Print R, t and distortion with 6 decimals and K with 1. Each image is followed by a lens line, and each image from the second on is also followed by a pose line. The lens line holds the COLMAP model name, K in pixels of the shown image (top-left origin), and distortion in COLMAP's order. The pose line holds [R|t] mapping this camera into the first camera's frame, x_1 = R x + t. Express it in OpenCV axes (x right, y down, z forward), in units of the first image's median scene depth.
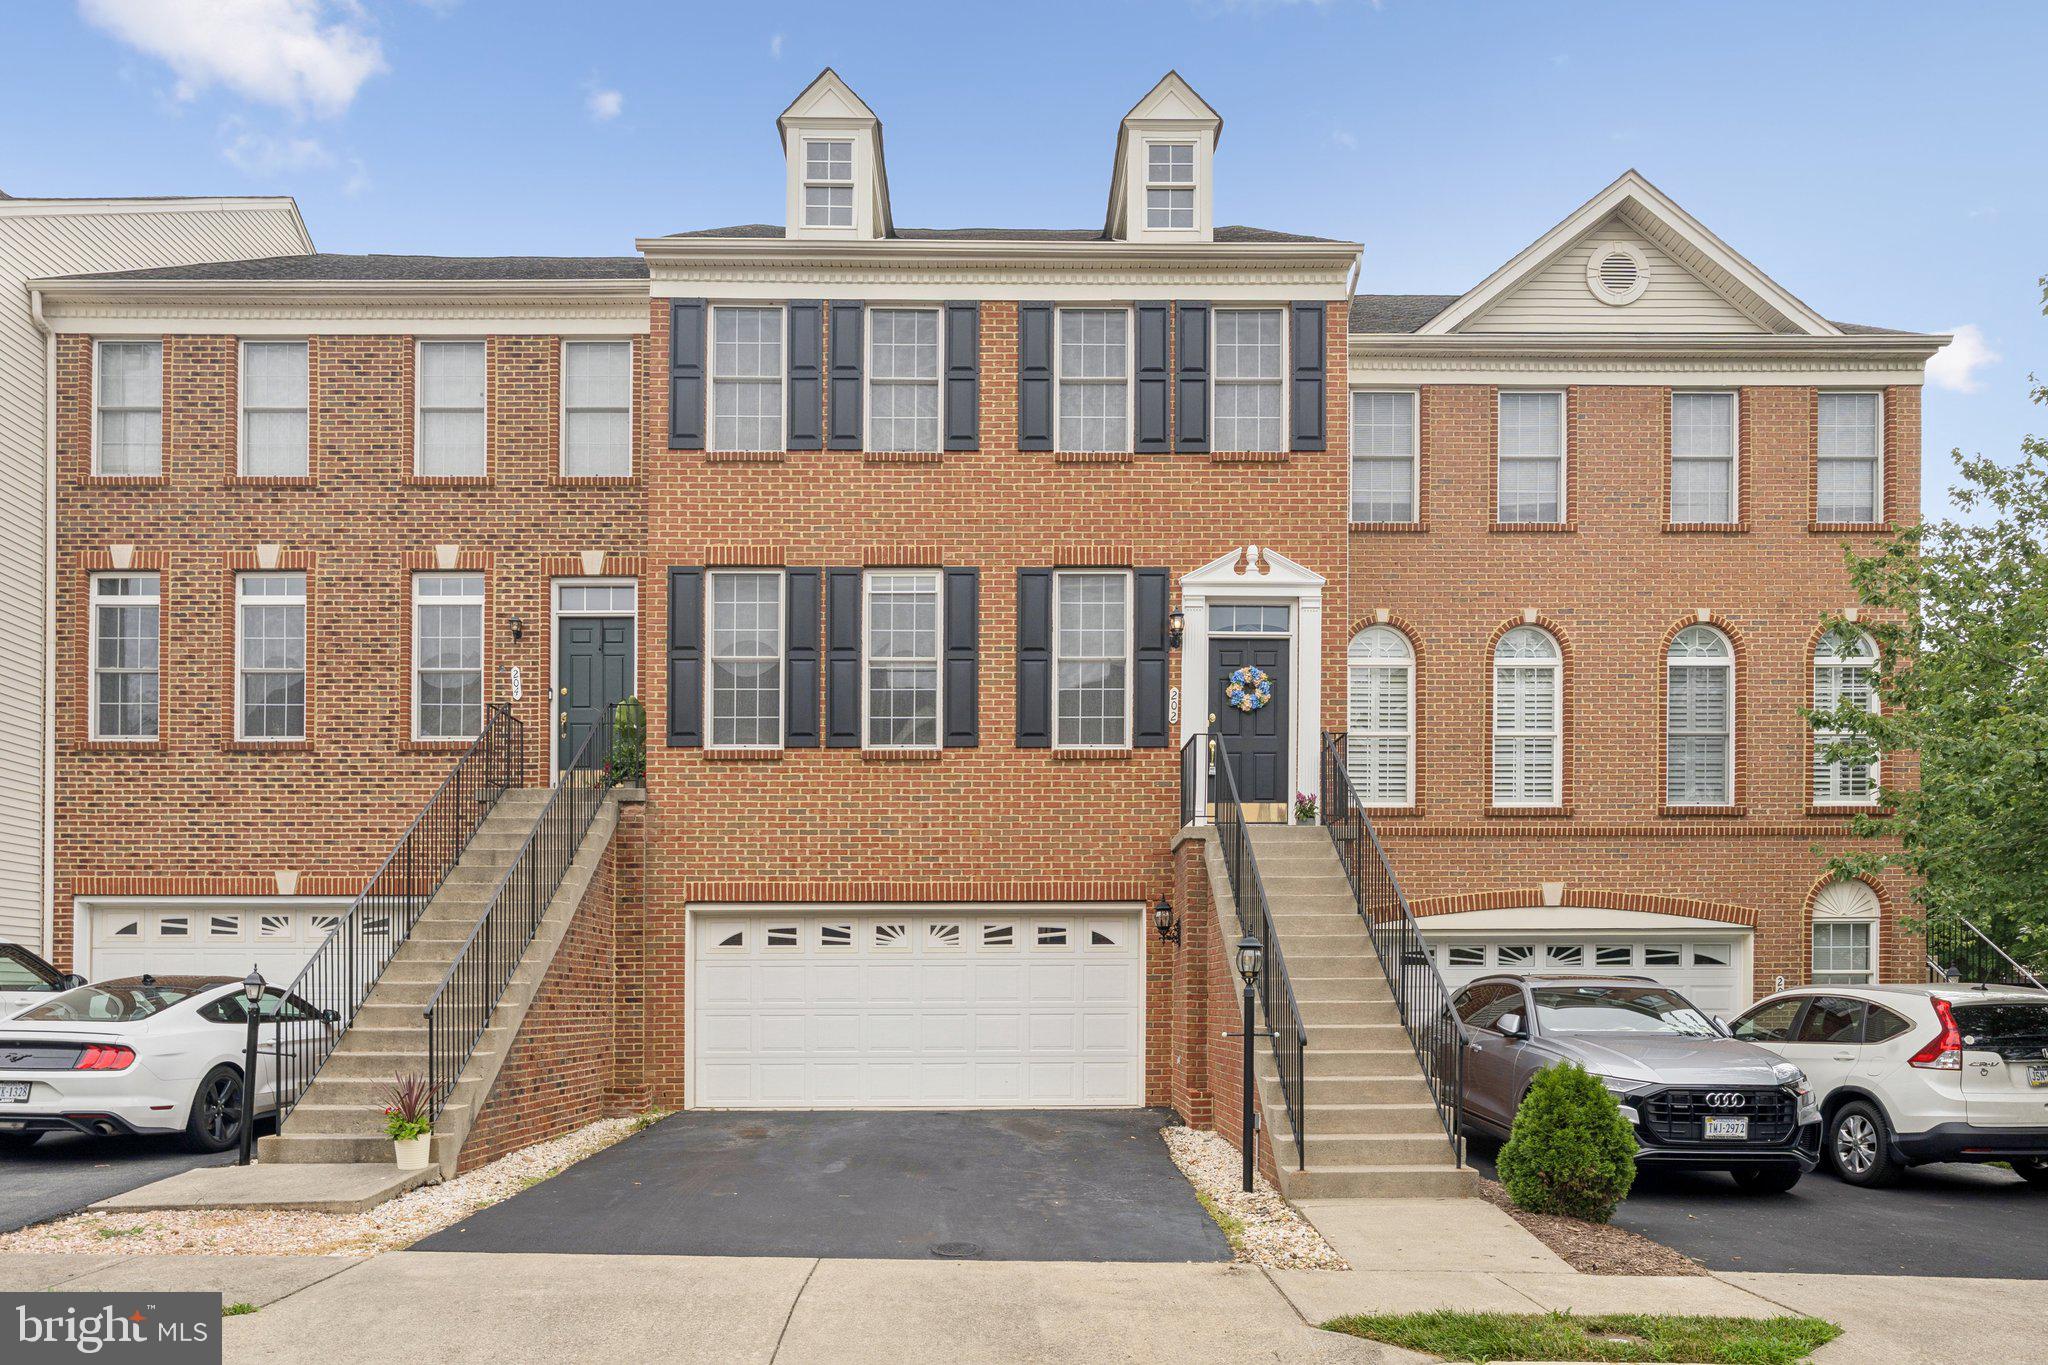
lens RADIAL K [[1402.9, 0, 1024.0], [0, 1402.9, 682.5], [0, 0, 1]] dist [-0.000701, -0.002721]
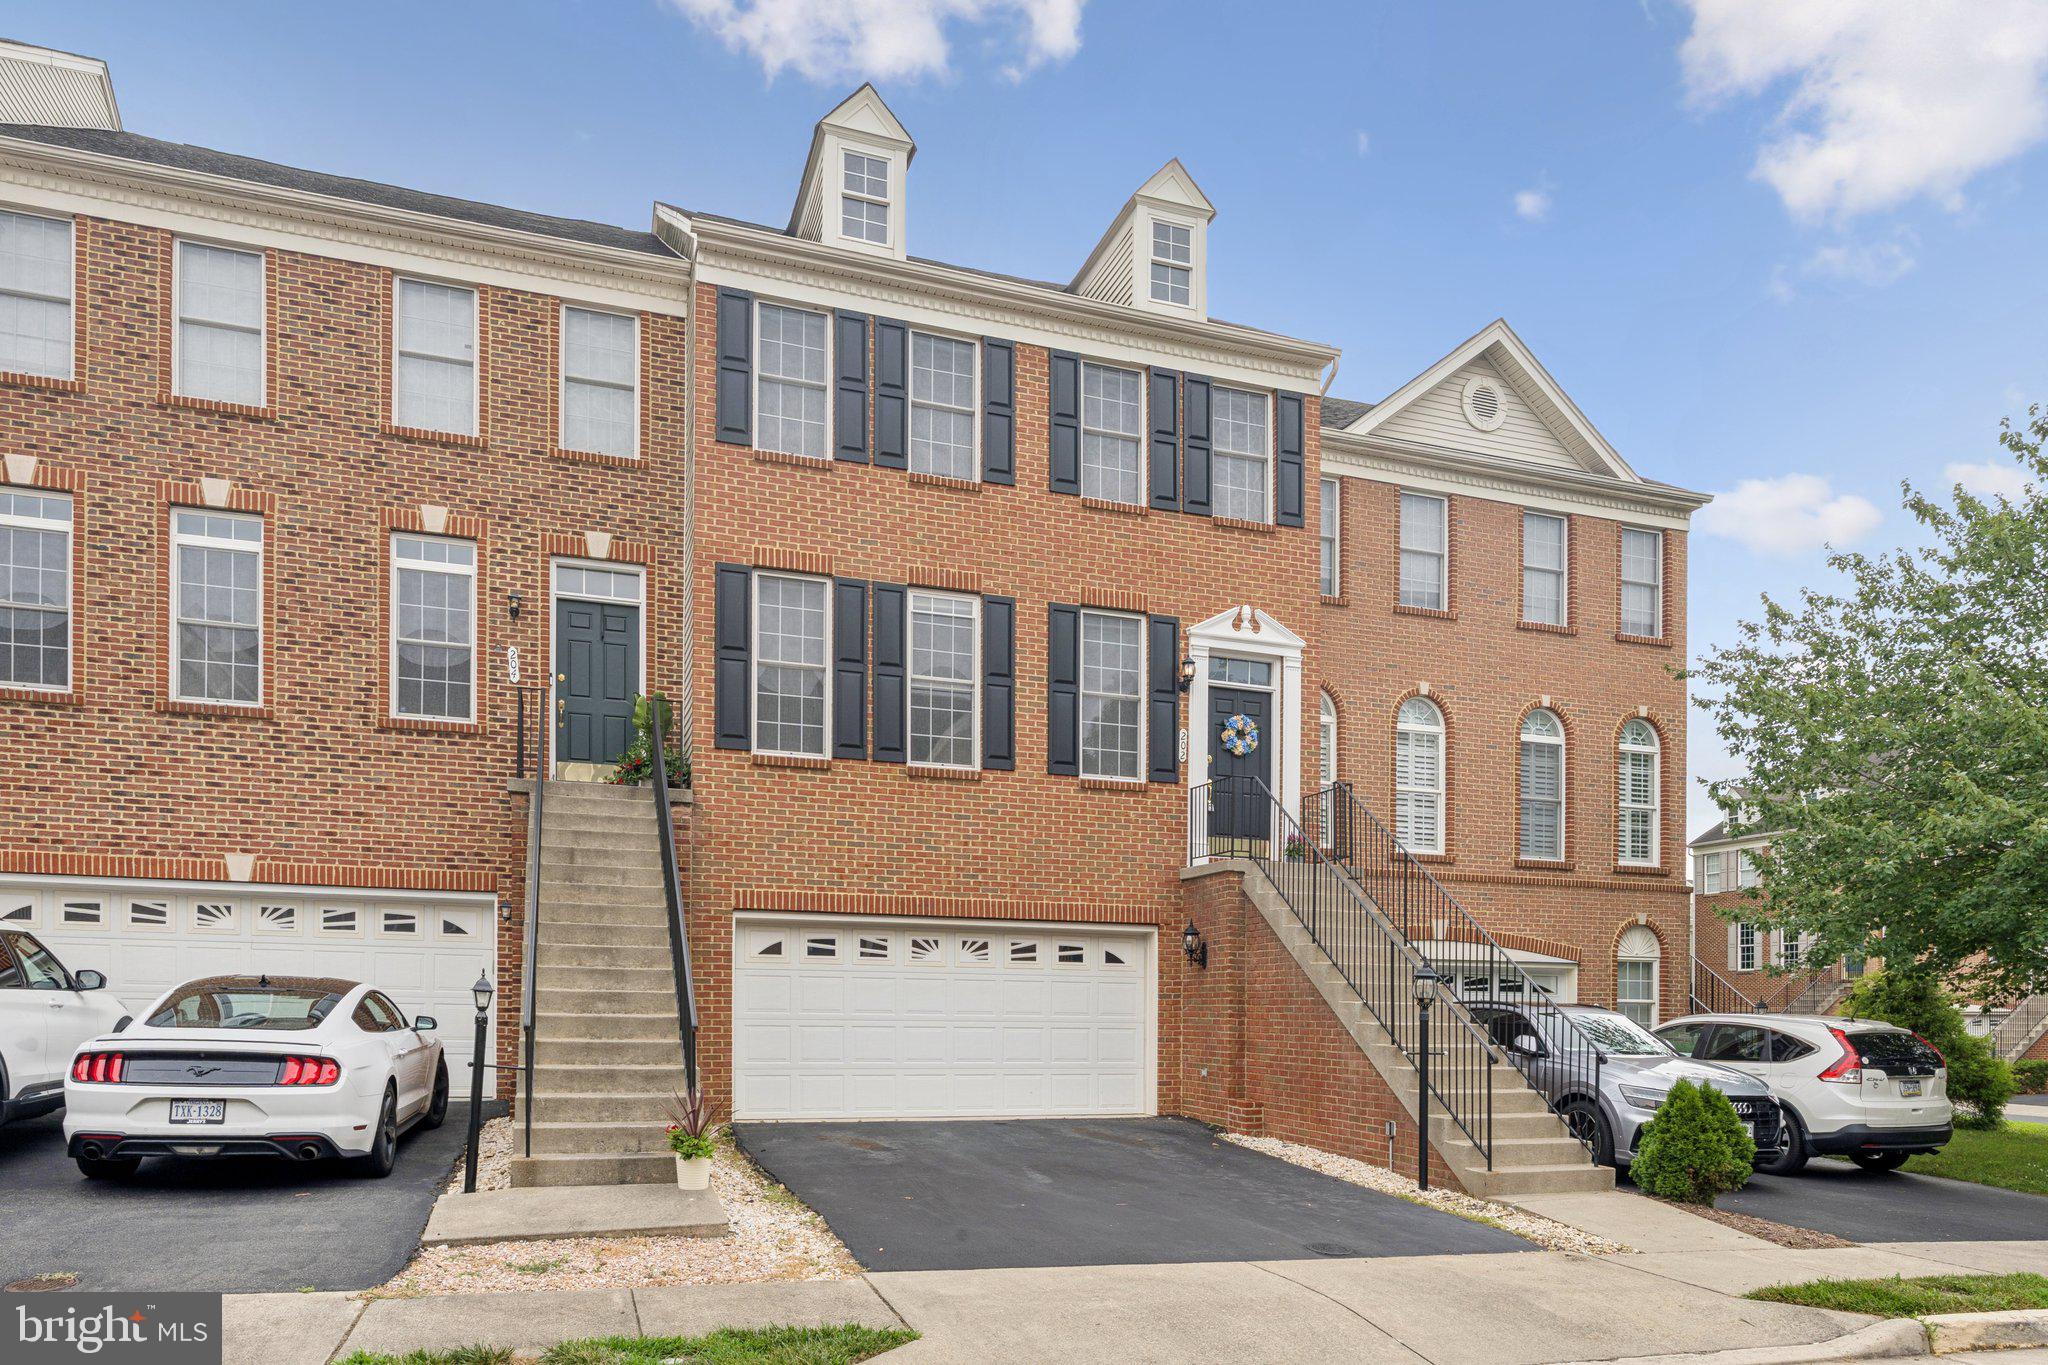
lens RADIAL K [[1379.2, 0, 1024.0], [0, 1379.2, 682.5], [0, 0, 1]] dist [0.000100, -0.002098]
pose [[0.944083, 0.091592, 0.316730, -0.339515], [-0.089485, 0.995762, -0.021226, 0.001467], [-0.317332, -0.008304, 0.948278, 0.023685]]
